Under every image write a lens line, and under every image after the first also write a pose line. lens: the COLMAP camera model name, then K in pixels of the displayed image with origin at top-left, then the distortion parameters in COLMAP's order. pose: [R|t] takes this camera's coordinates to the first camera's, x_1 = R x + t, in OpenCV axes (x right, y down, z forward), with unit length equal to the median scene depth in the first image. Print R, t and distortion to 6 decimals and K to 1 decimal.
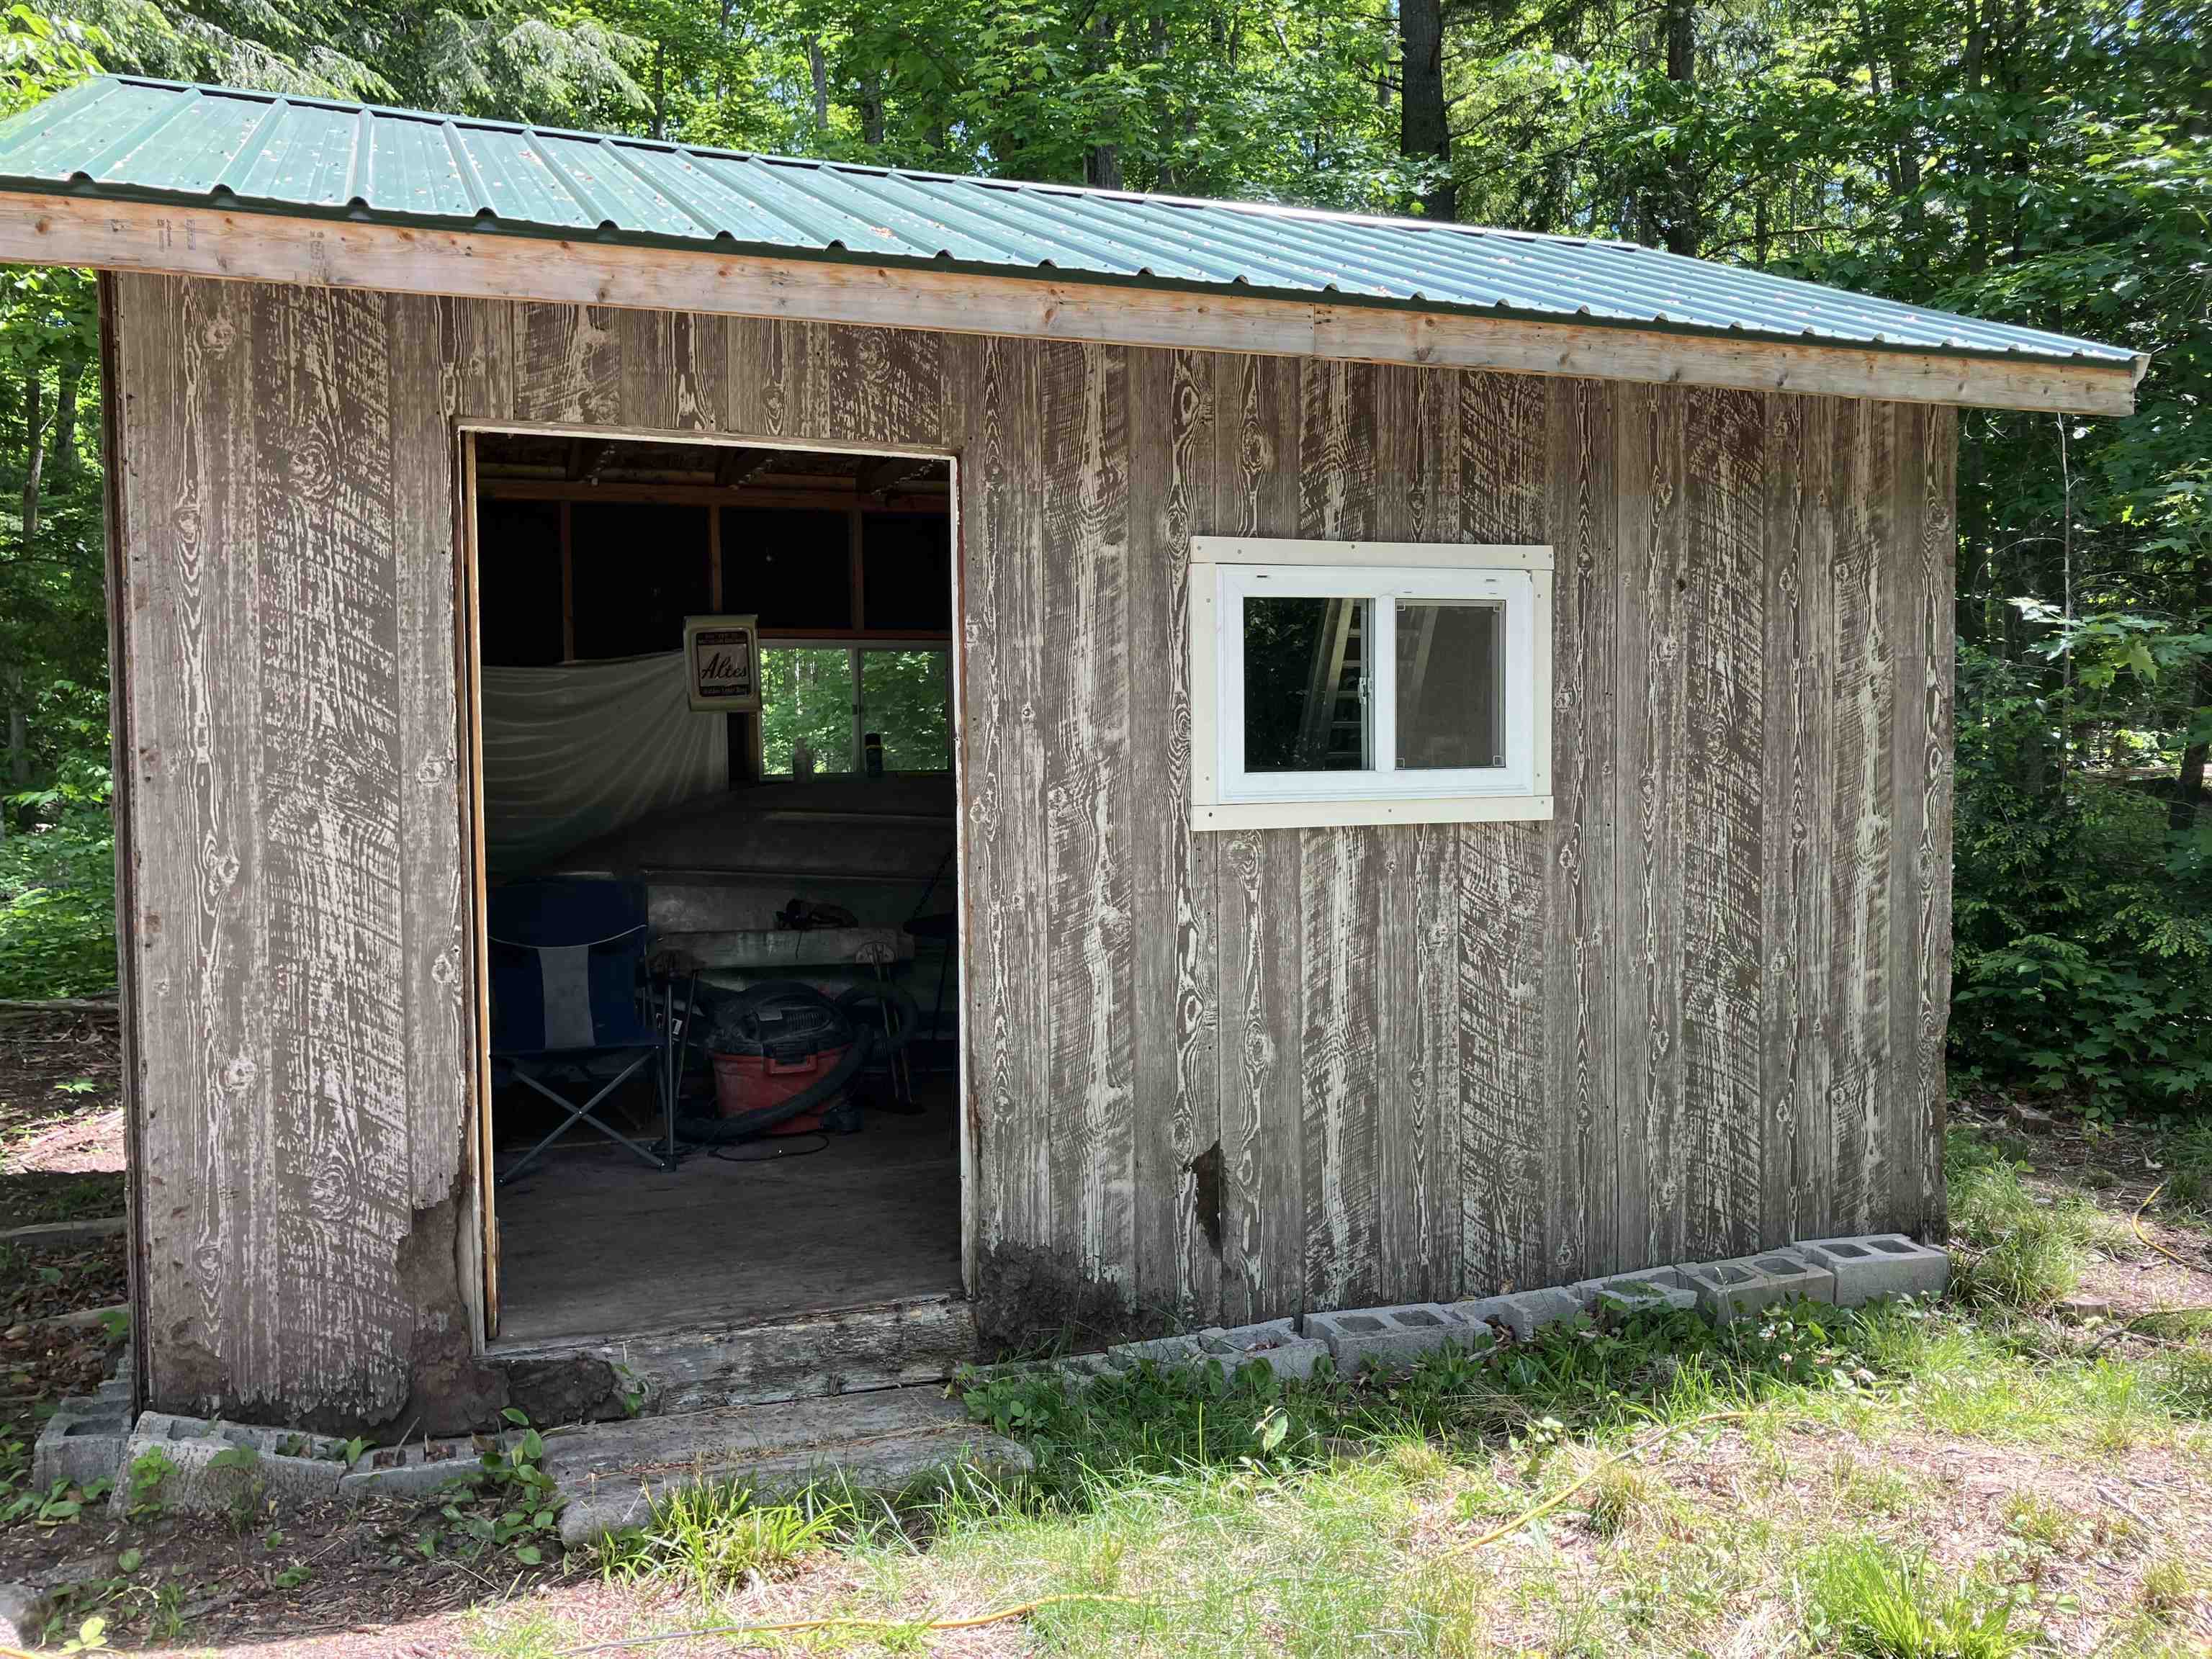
lens RADIAL K [[1820.0, 0, 1111.4], [0, 1820.0, 826.5], [0, 0, 1]] dist [0.030786, -0.044625]
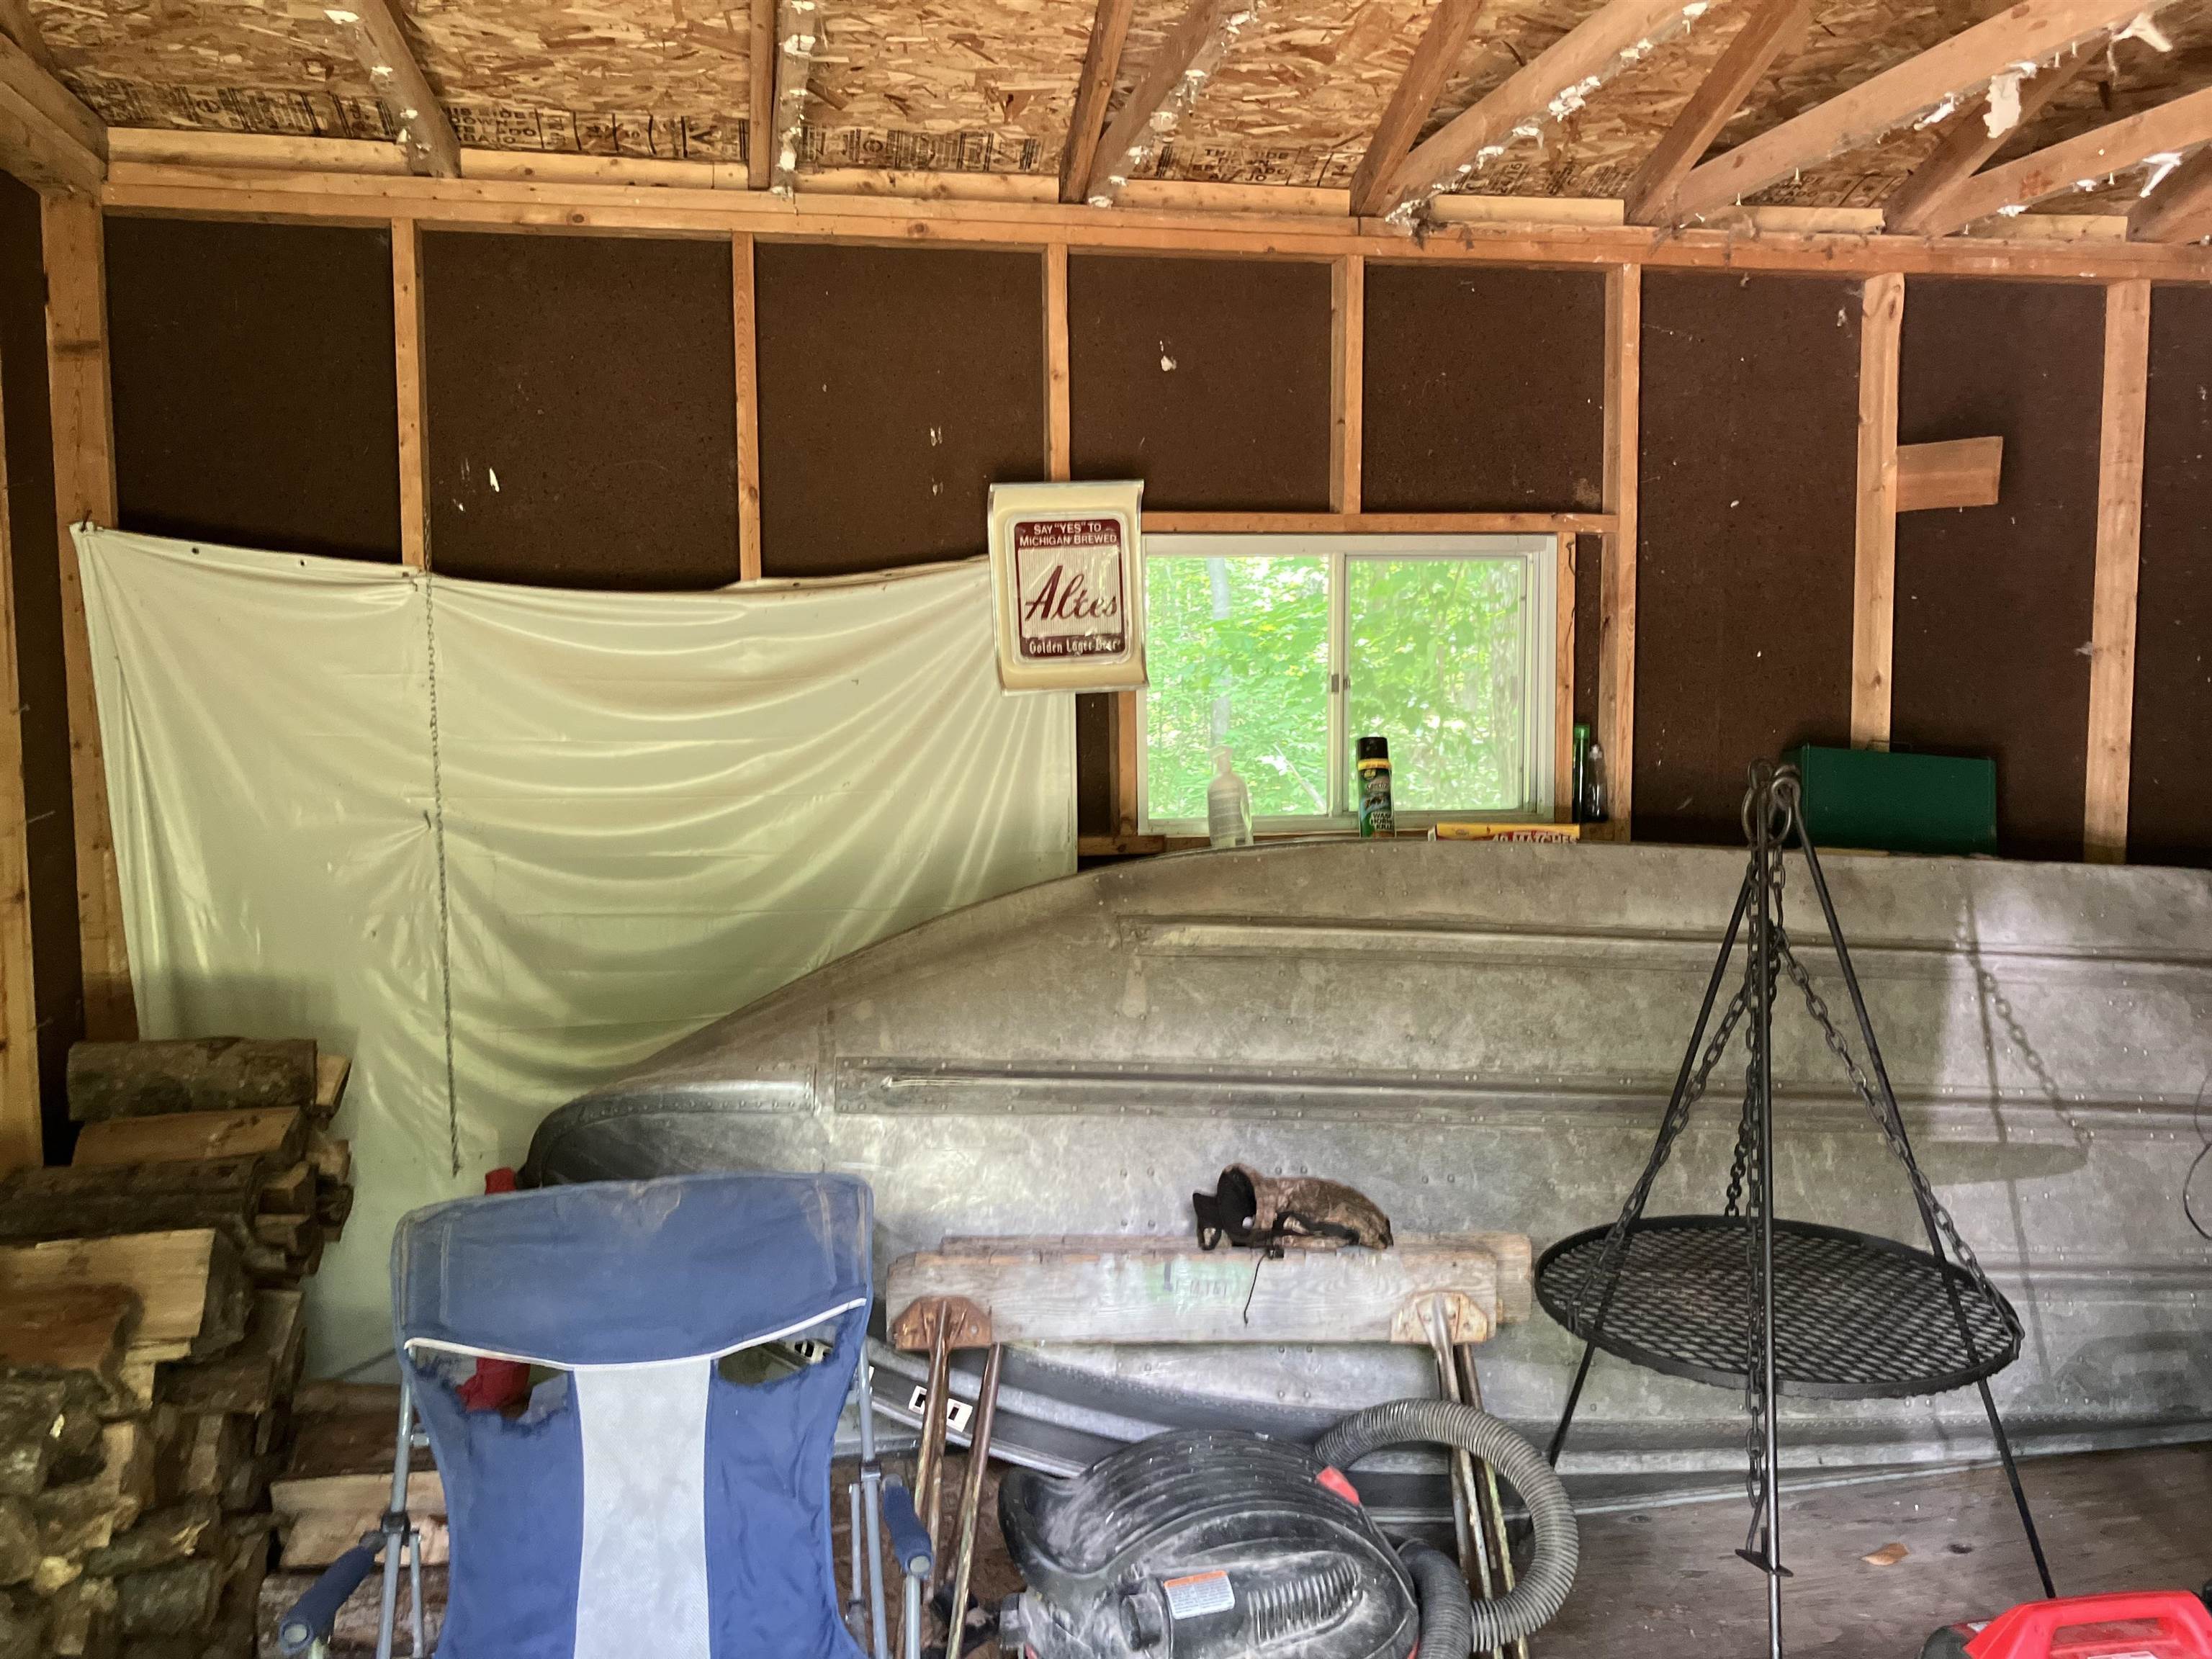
lens RADIAL K [[1820.0, 0, 1110.2], [0, 1820.0, 833.2], [0, 0, 1]] dist [0.030786, -0.044625]
pose [[0.984311, 0.021768, -0.175094, -0.120896], [-0.014077, 0.998886, 0.045050, -0.048234], [0.175880, -0.041878, 0.983520, 0.544934]]
